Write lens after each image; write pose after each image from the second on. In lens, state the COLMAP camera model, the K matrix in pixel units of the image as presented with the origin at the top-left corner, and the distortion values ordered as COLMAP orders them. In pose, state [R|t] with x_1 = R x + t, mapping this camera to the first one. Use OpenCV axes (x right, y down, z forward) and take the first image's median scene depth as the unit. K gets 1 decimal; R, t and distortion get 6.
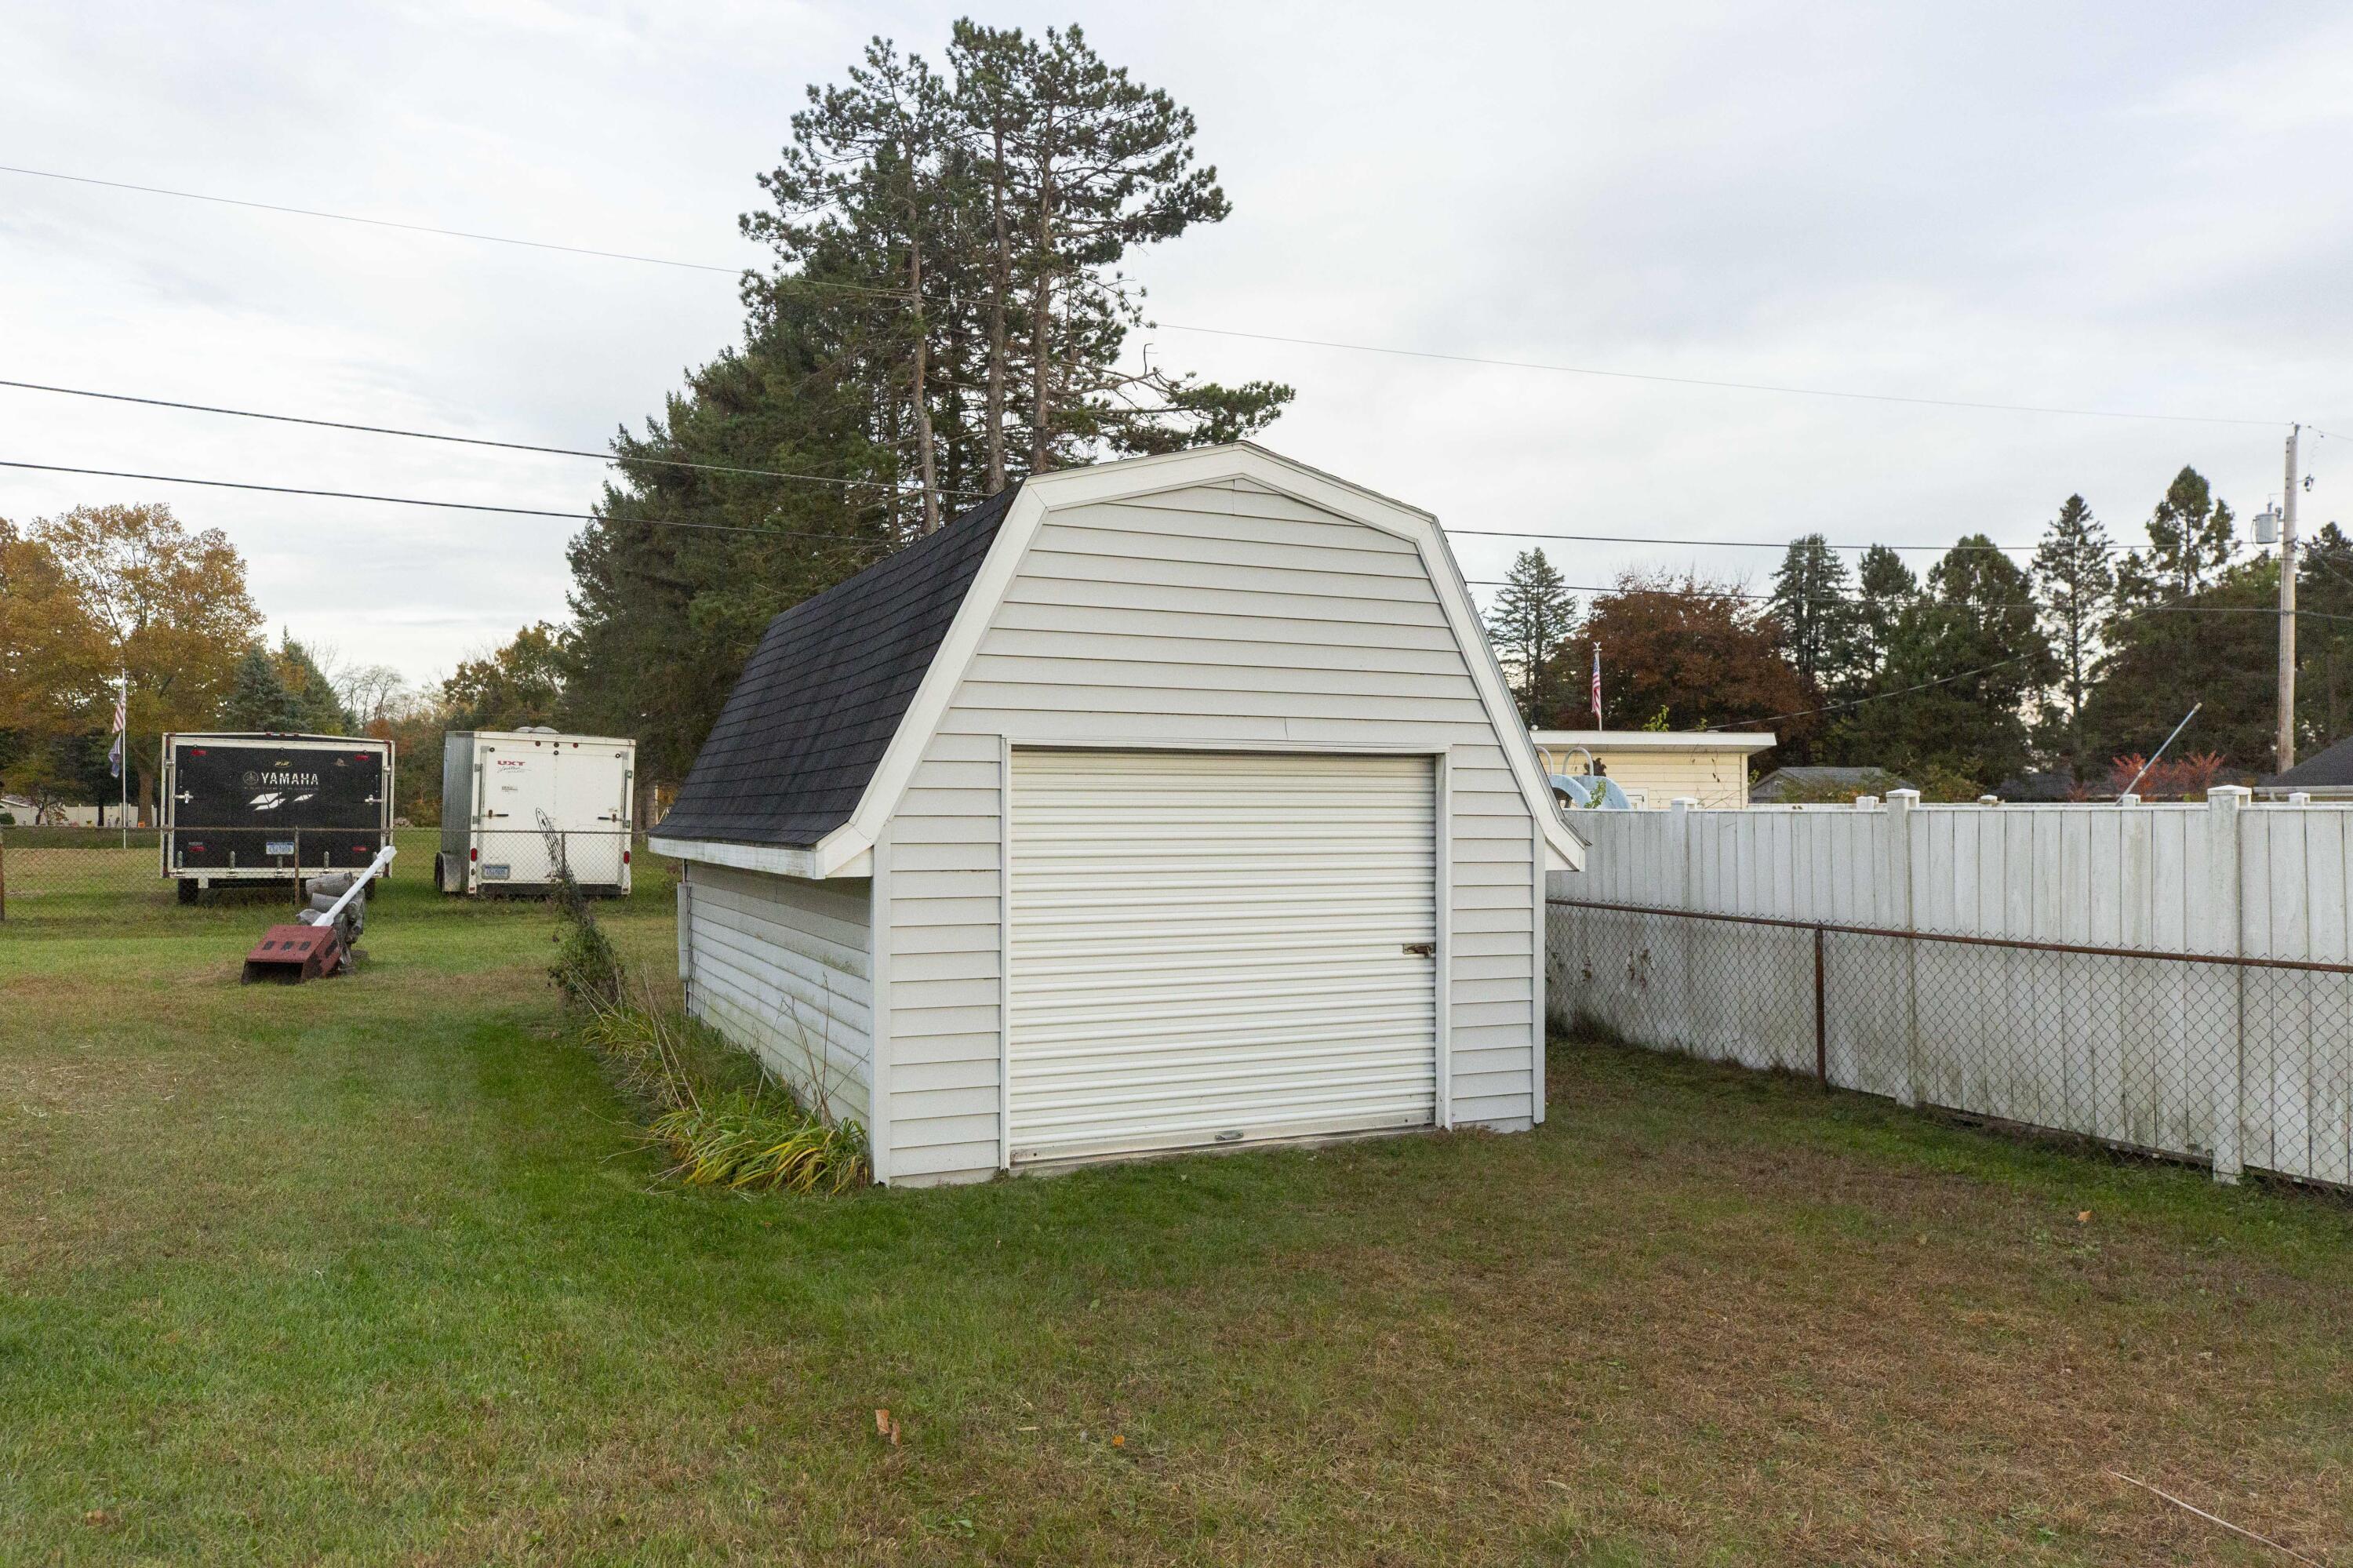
lens RADIAL K [[1601.7, 0, 1168.3], [0, 1601.7, 806.4], [0, 0, 1]] dist [0.012288, 0.002393]
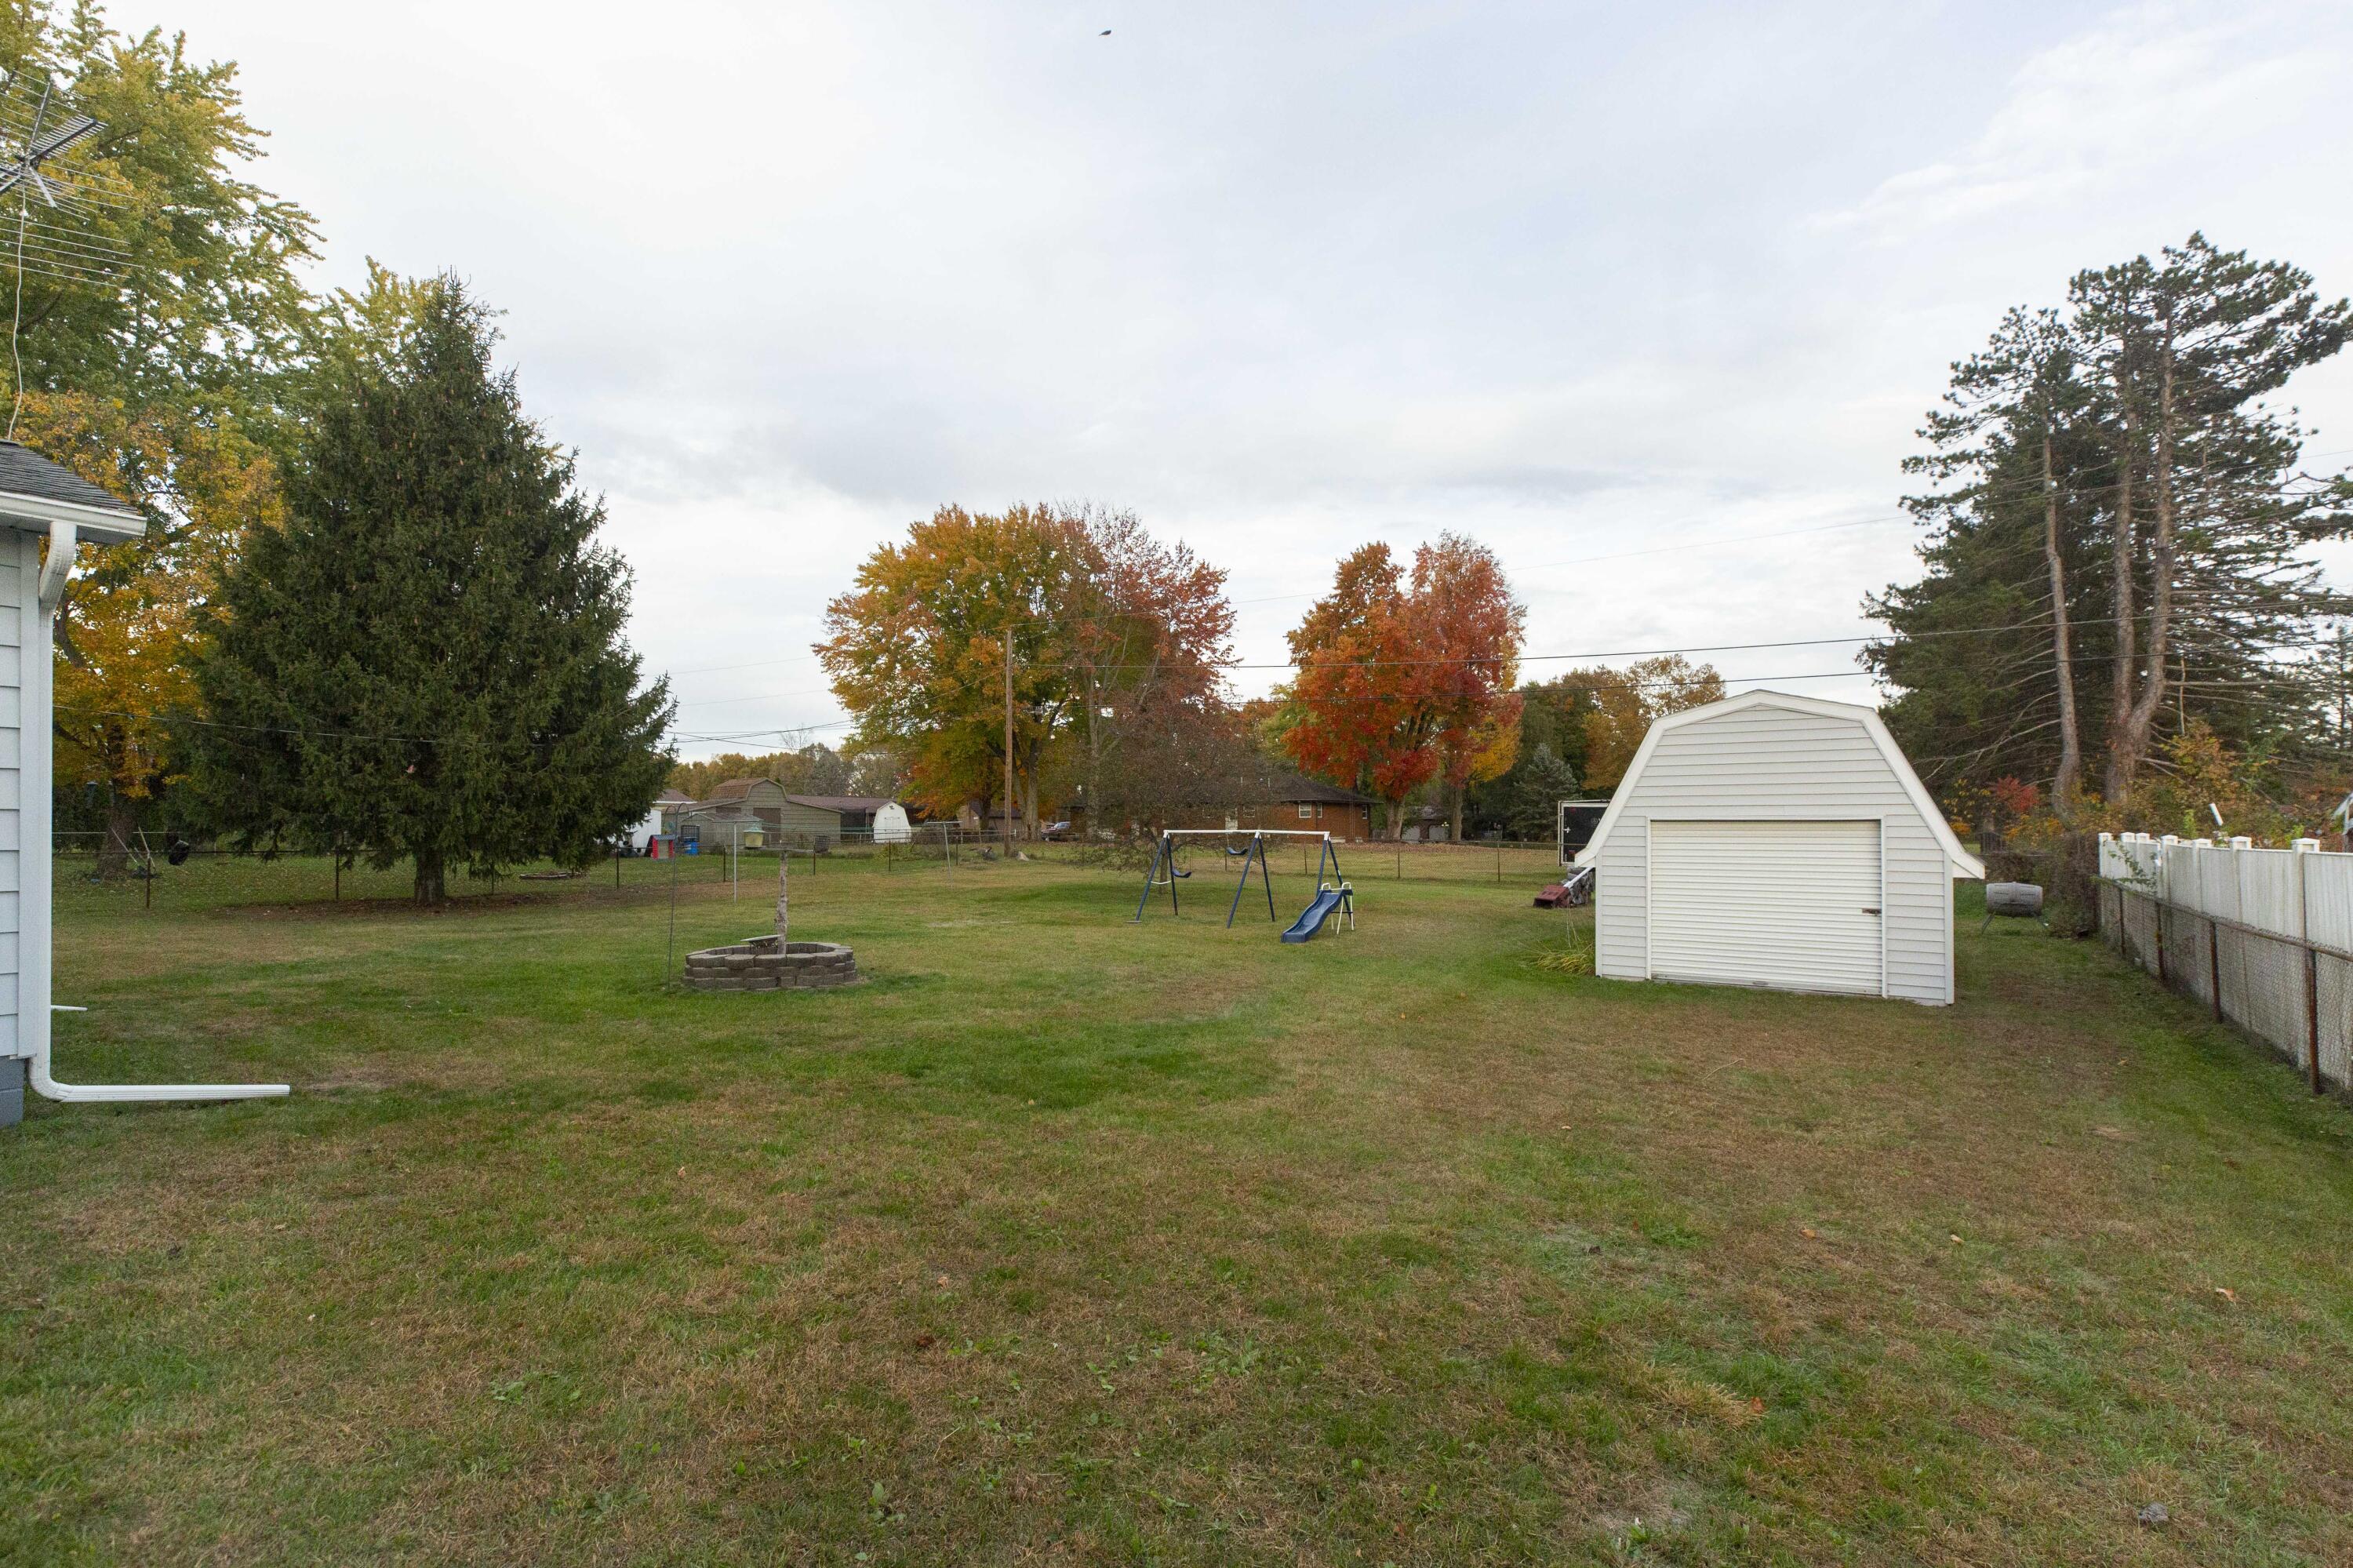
lens RADIAL K [[1074.4, 0, 1177.8], [0, 1074.4, 788.1], [0, 0, 1]] dist [0.002645, 0.000232]
pose [[0.512478, -0.032156, -0.858098, 0.263671], [0.001316, 0.999327, -0.036663, -0.006704], [0.858700, 0.017659, 0.512175, -0.150954]]
